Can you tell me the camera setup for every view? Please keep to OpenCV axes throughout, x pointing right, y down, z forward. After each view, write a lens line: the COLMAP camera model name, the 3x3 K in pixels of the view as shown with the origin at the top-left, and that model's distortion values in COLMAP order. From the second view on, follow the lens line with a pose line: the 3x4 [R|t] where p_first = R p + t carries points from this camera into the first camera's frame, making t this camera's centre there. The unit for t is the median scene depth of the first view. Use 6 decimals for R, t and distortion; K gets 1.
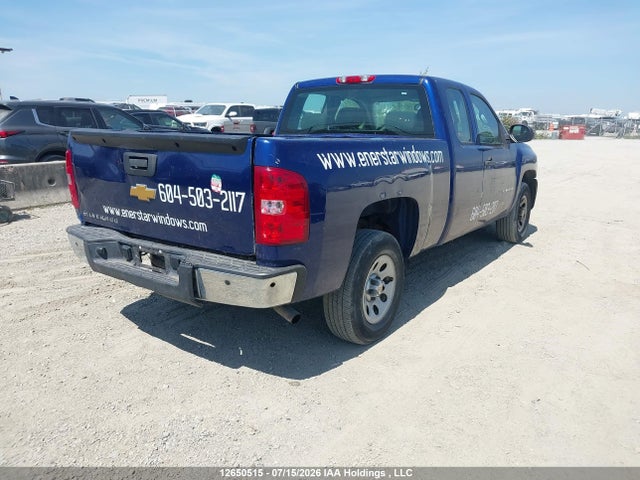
lens RADIAL K [[573.9, 0, 320.0], [0, 573.9, 240.0], [0, 0, 1]] dist [-0.000597, -0.005521]
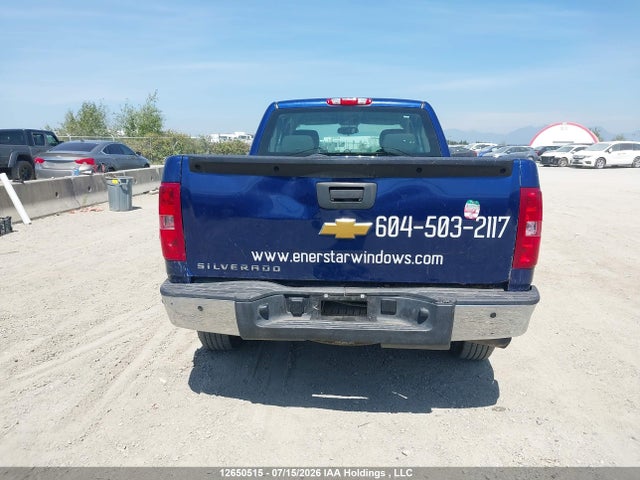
lens RADIAL K [[573.9, 0, 320.0], [0, 573.9, 240.0], [0, 0, 1]] dist [-0.000597, -0.005521]
pose [[0.860315, -0.097937, 0.500267, -0.801896], [0.121137, 0.992537, -0.014013, -0.062381], [-0.495161, 0.072657, 0.865758, 0.307054]]
